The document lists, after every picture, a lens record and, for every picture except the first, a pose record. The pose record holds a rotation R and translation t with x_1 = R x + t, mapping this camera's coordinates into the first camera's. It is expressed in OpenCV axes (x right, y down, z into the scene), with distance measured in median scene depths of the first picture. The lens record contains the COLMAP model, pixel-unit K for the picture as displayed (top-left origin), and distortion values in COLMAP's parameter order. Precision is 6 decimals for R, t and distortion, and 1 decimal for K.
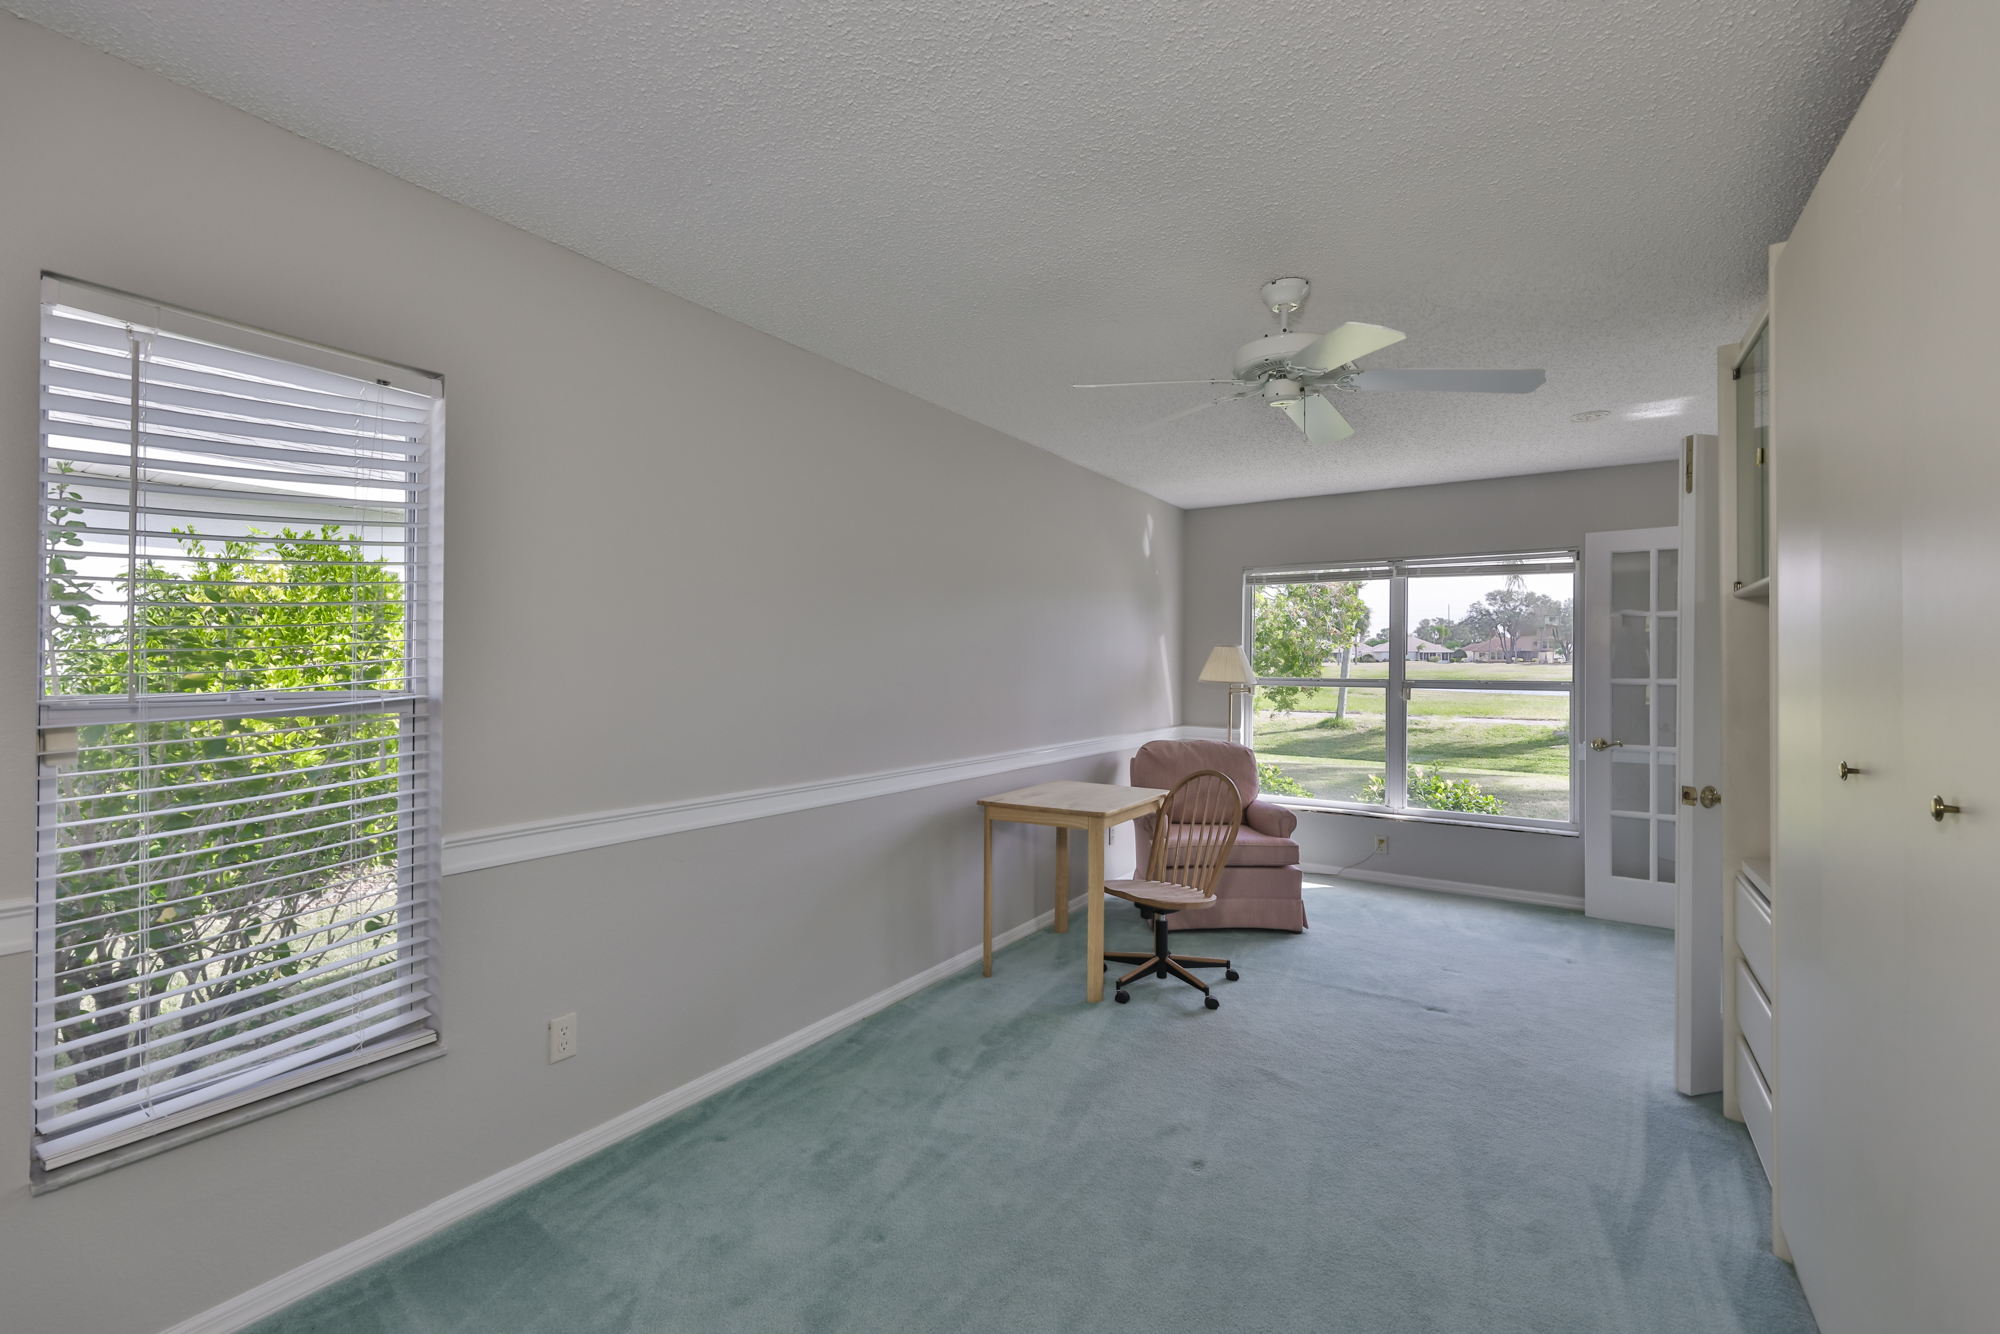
lens RADIAL K [[833.5, 0, 1000.0], [0, 833.5, 667.0], [0, 0, 1]] dist [-0.000689, -0.000373]
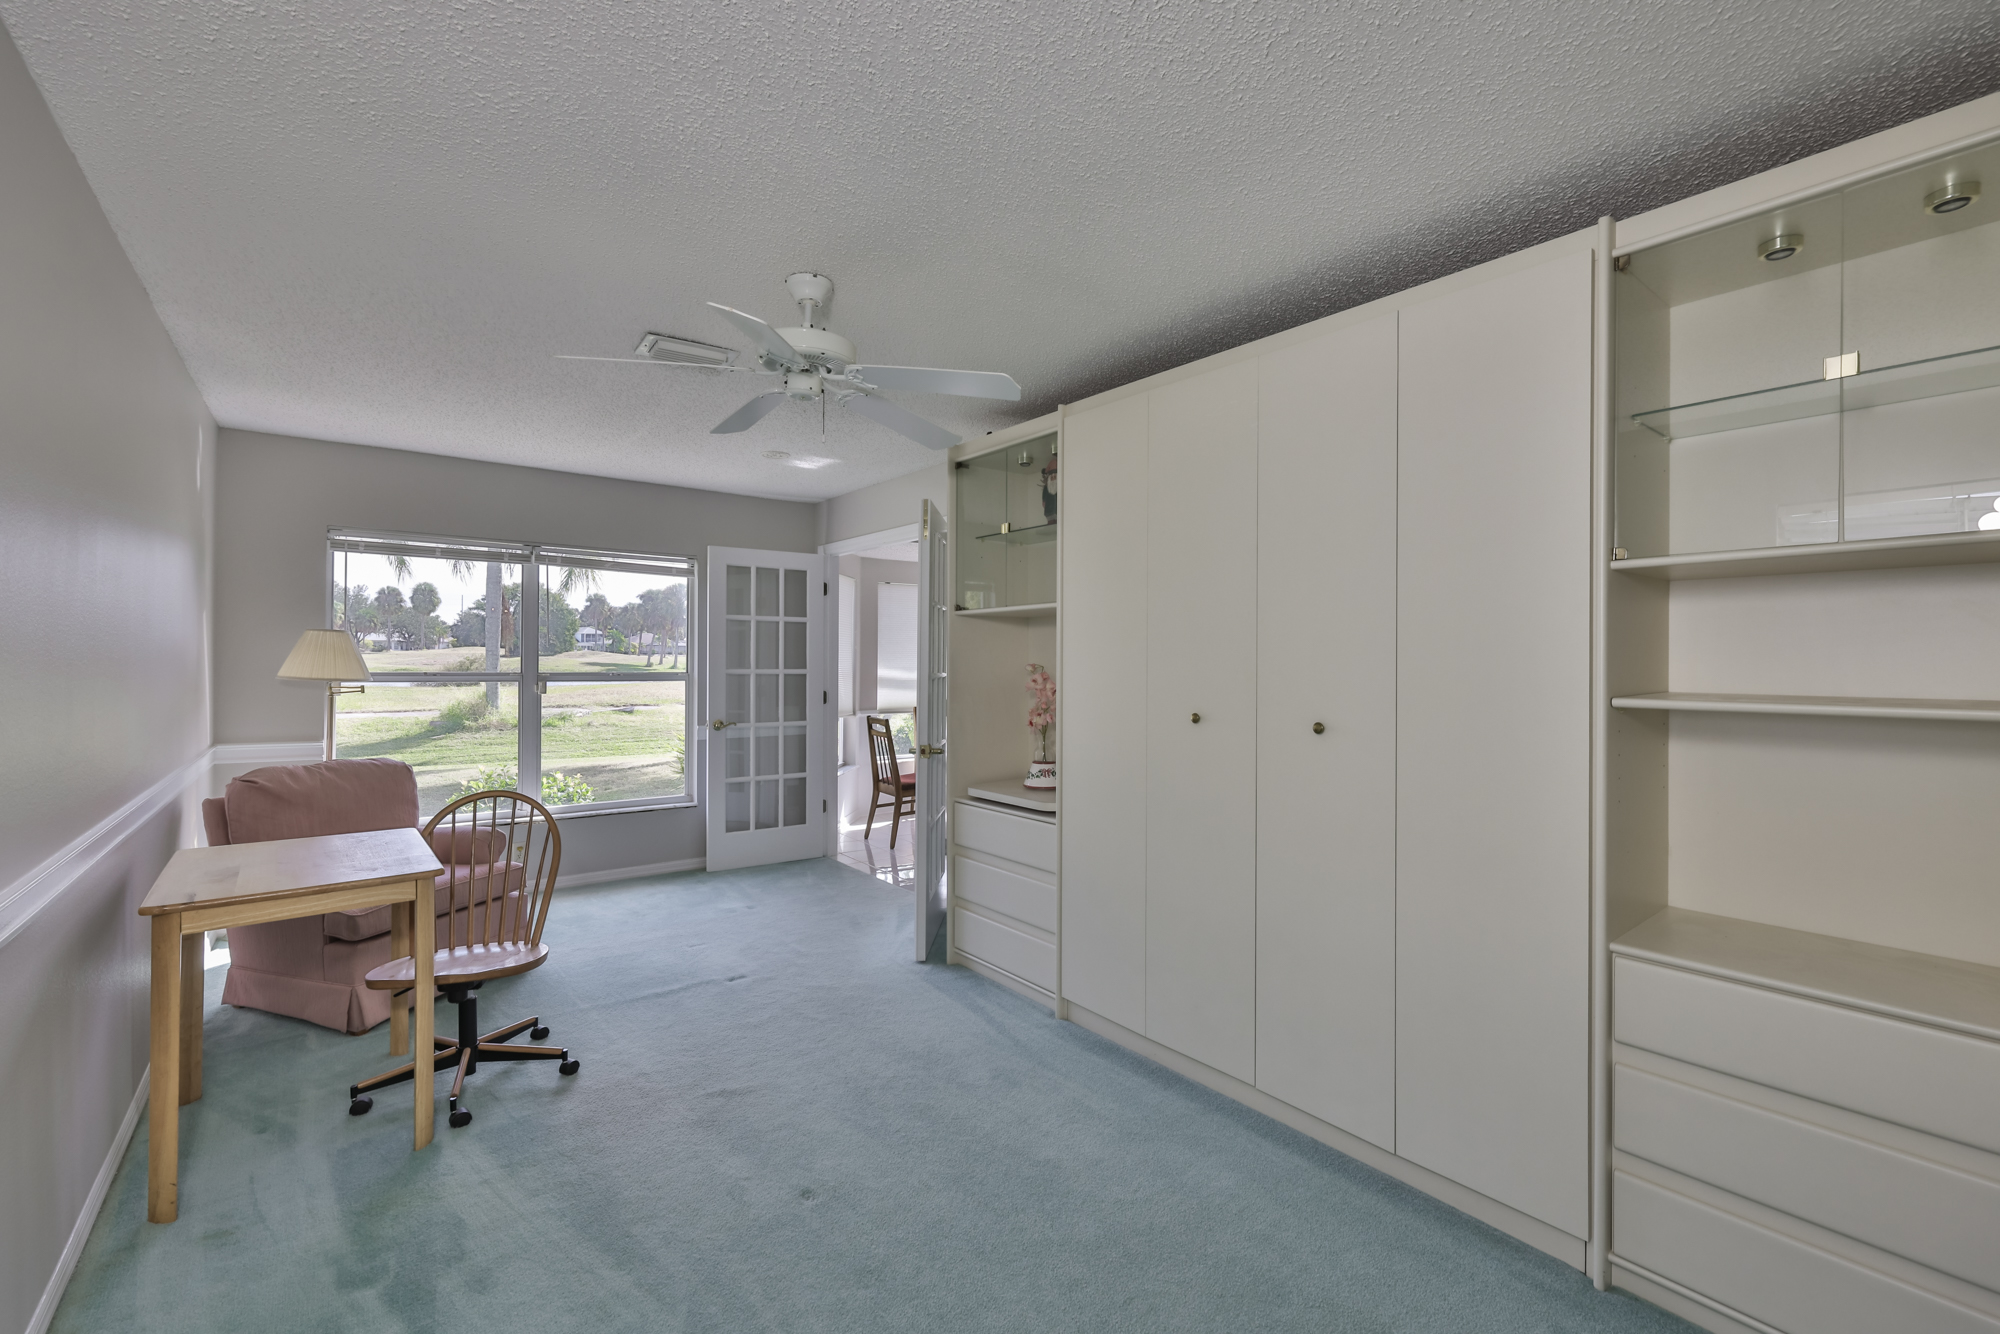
lens RADIAL K [[833.5, 0, 1000.0], [0, 833.5, 667.0], [0, 0, 1]] dist [-0.000689, -0.000373]
pose [[0.332138, -0.008864, 0.943189, -0.349146], [-0.006353, 0.999912, 0.011634, -0.007860], [-0.943209, -0.009857, 0.332052, 0.294038]]
